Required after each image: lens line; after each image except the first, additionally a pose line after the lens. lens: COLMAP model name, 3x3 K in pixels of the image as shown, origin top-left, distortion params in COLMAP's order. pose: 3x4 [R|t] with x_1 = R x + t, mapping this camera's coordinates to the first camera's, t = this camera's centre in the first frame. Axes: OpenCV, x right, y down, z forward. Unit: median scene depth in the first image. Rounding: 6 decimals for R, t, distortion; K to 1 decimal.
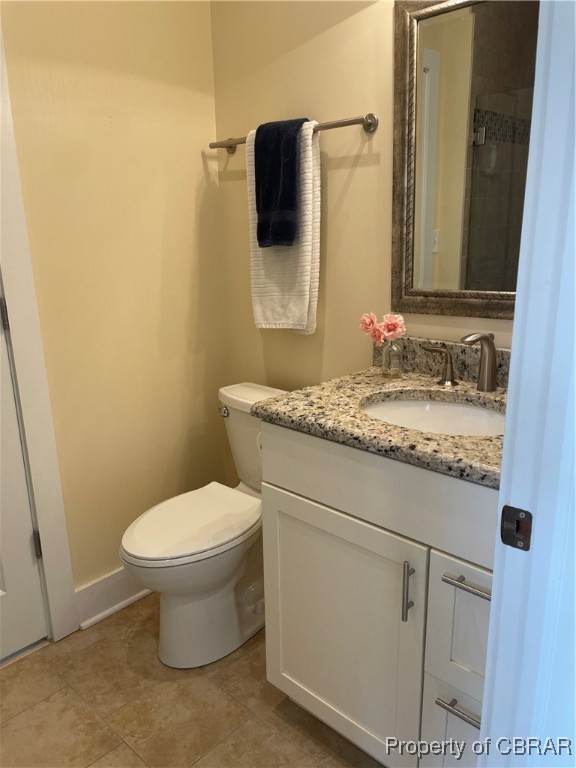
lens RADIAL K [[581.0, 0, 285.1], [0, 581.0, 383.7], [0, 0, 1]] dist [0.090899, -0.127369]
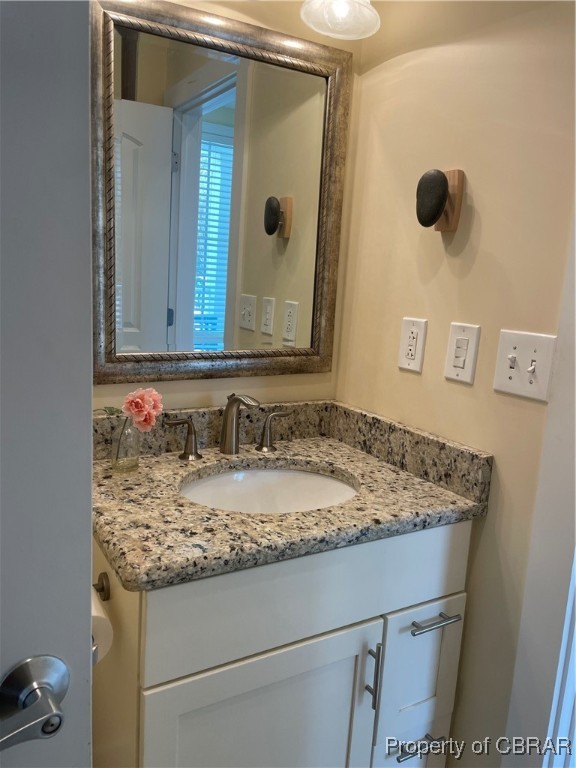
lens RADIAL K [[581.0, 0, 285.1], [0, 581.0, 383.7], [0, 0, 1]] dist [0.090899, -0.127369]
pose [[0.322720, -0.144659, 0.935374, -0.555513], [0.196257, 0.977001, 0.083385, -0.176817], [-0.925924, 0.156664, 0.343688, 0.637297]]
